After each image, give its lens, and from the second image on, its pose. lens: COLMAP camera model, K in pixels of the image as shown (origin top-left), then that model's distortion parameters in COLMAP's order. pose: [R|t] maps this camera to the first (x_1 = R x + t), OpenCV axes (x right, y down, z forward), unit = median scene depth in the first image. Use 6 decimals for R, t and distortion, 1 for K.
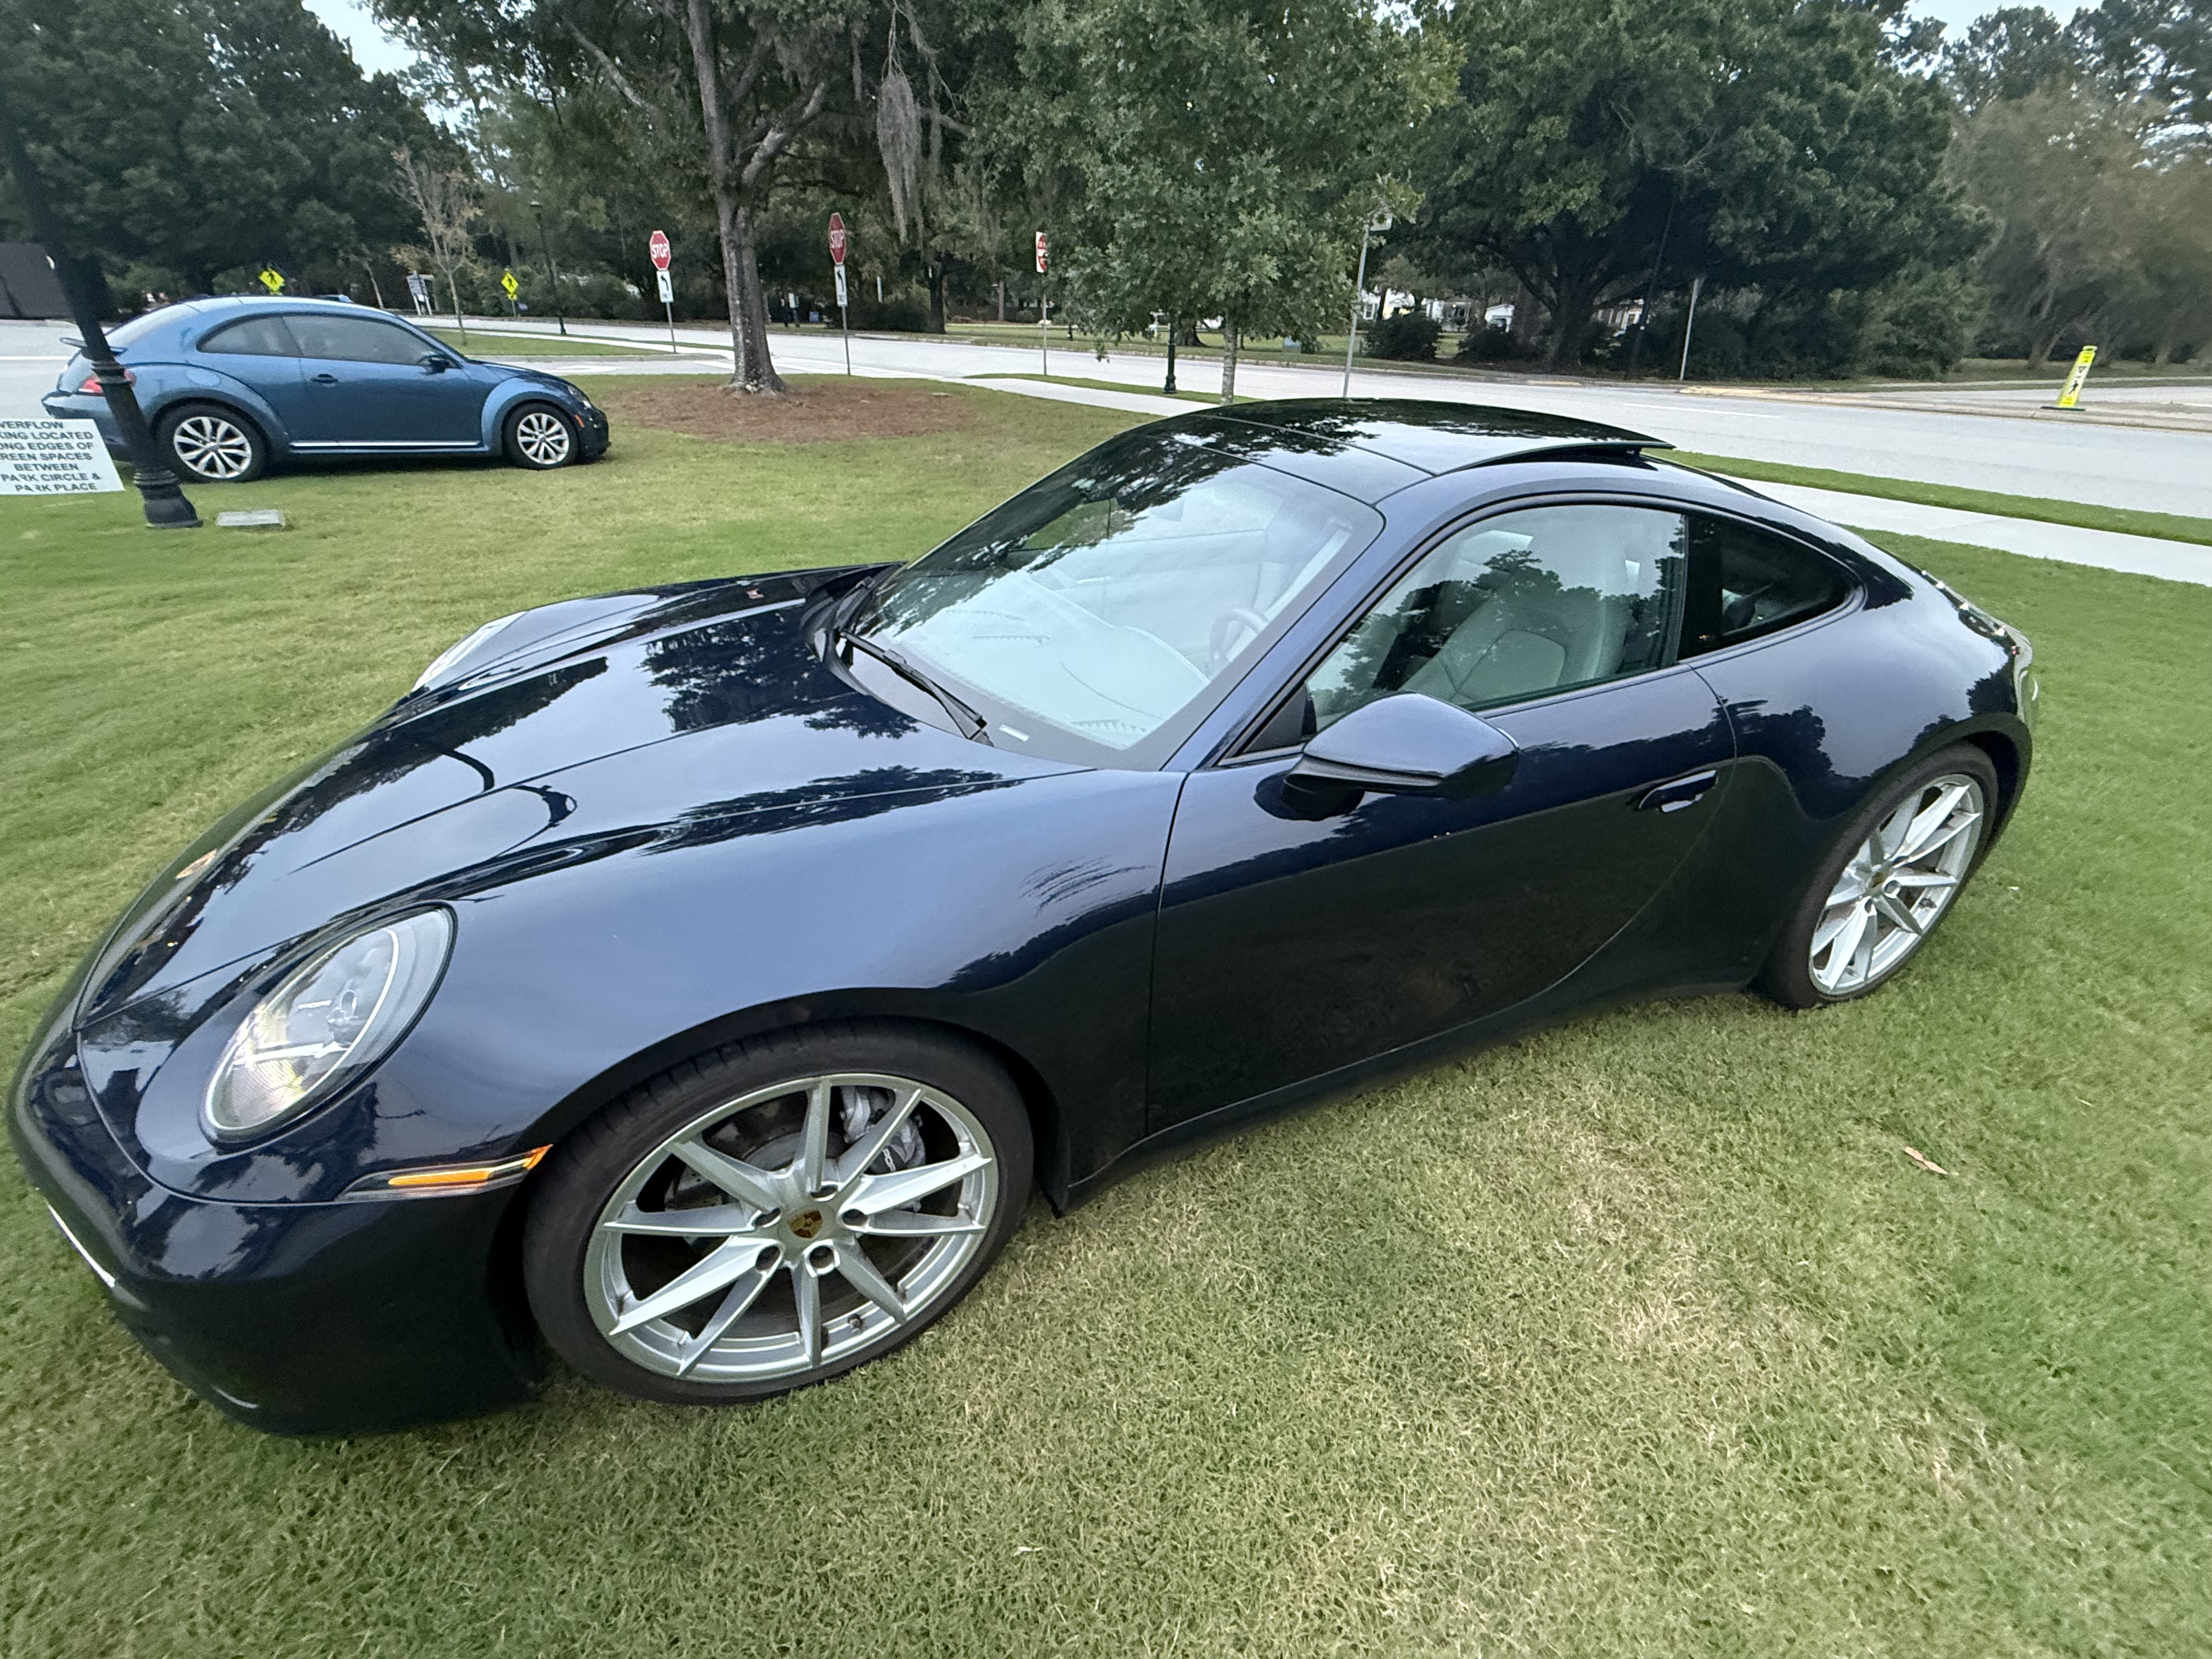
lens RADIAL K [[965.0, 0, 1104.7], [0, 965.0, 818.9], [0, 0, 1]] dist [0.000340, -0.000622]
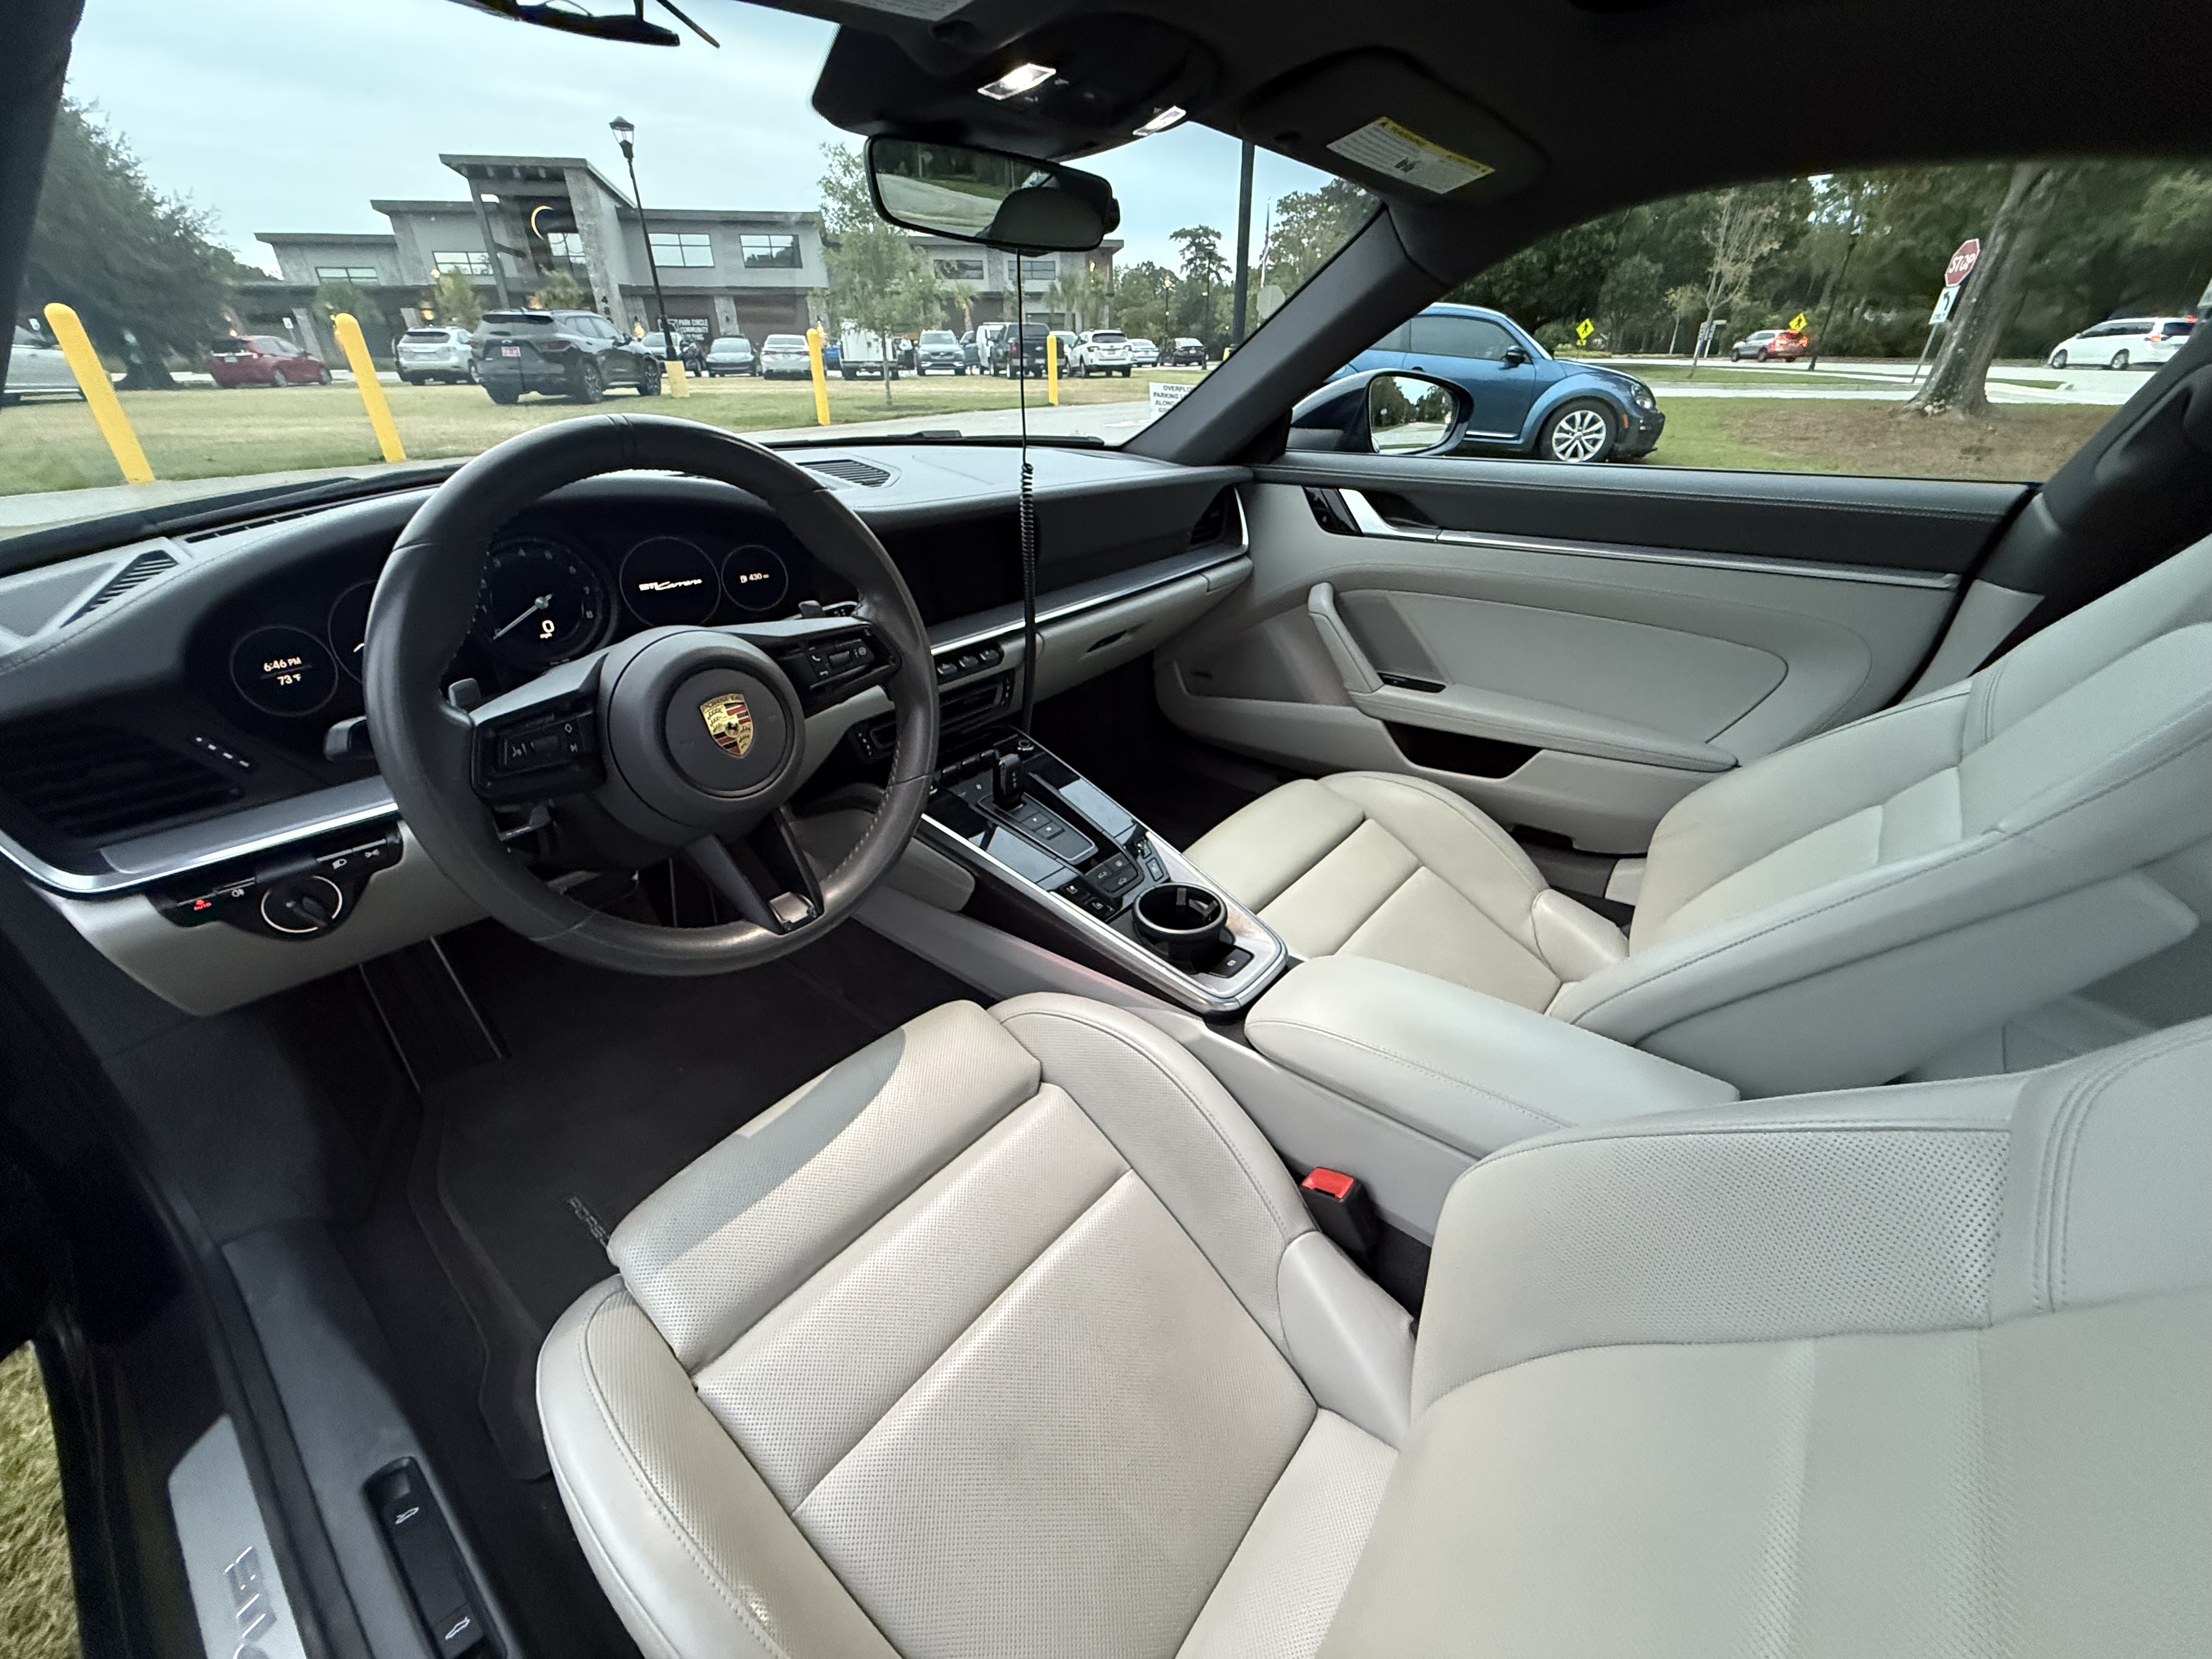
lens RADIAL K [[882.7, 0, 1098.8], [0, 882.7, 826.4], [0, 0, 1]] dist [0.006412, -0.003072]
pose [[0.435420, 0.400817, -0.806074, 0.157410], [-0.402323, 0.887656, 0.224060, -0.071304], [0.805323, 0.226742, 0.547761, 0.315081]]
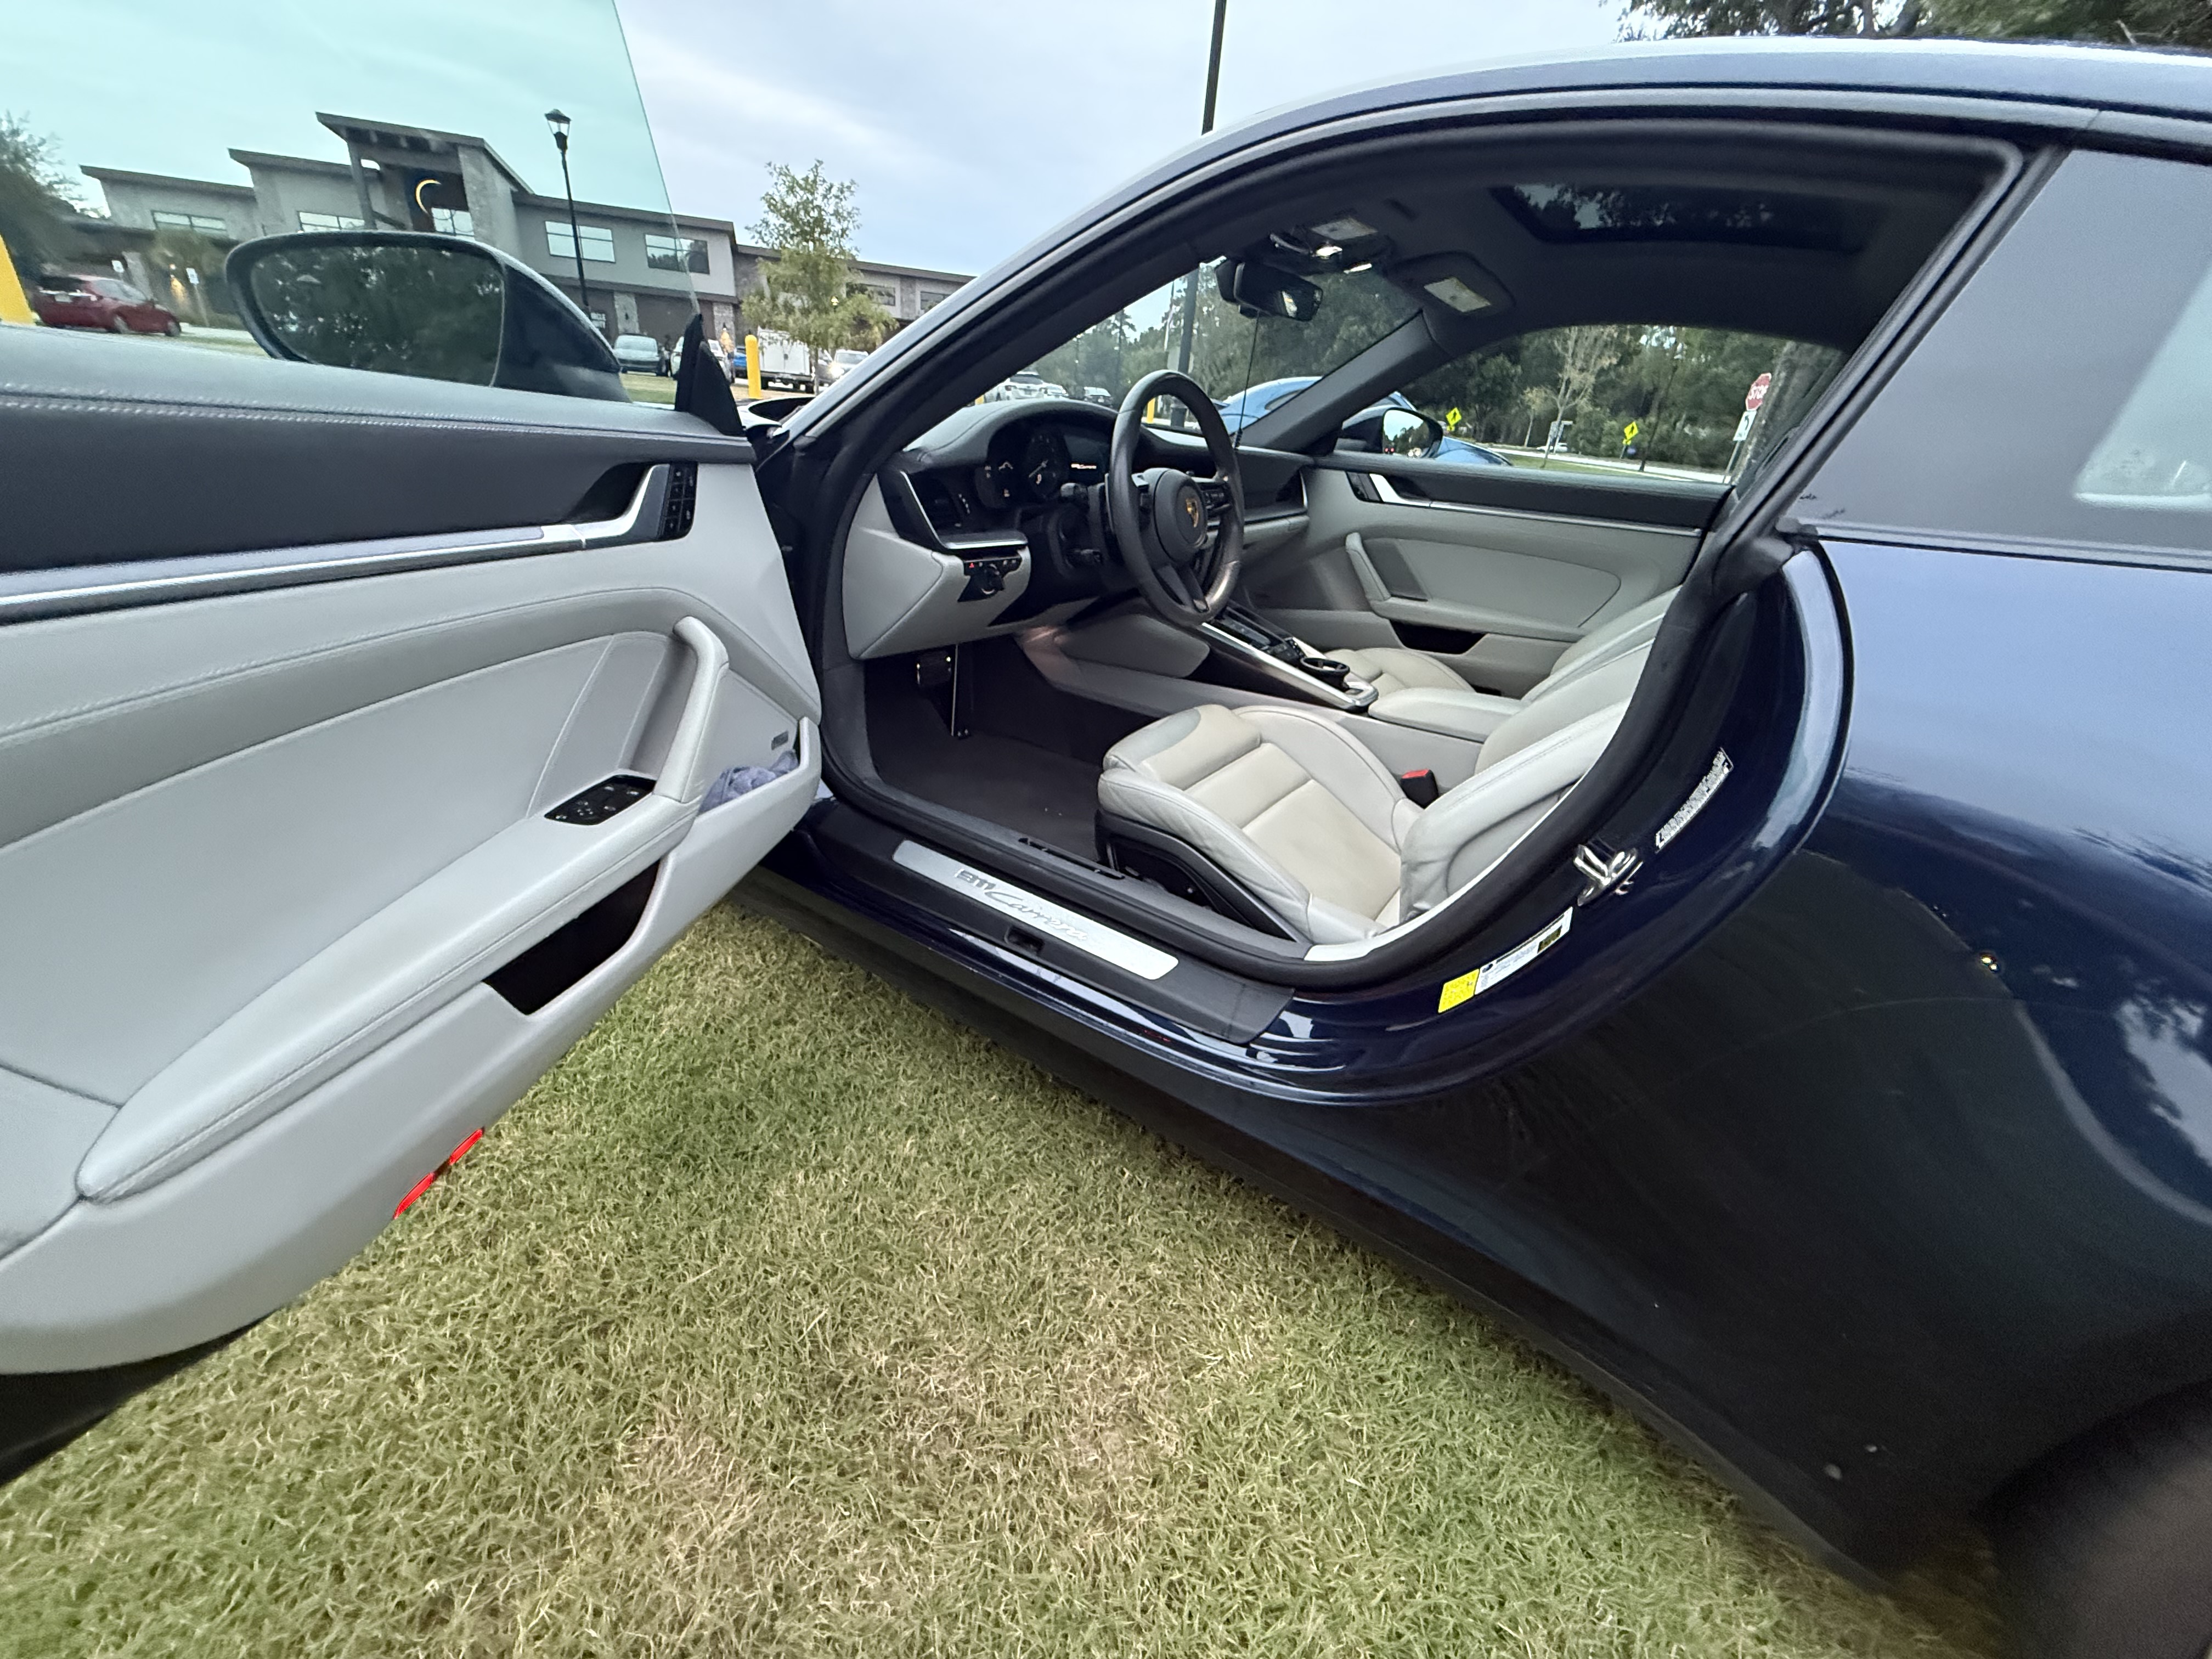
lens RADIAL K [[882.7, 0, 1096.0], [0, 882.7, 826.4], [0, 0, 1]] dist [0.006412, -0.003072]
pose [[0.520615, 0.389359, -0.759842, 0.242123], [-0.460611, 0.877426, 0.134019, 0.007708], [0.718887, 0.280219, 0.636144, 0.197359]]
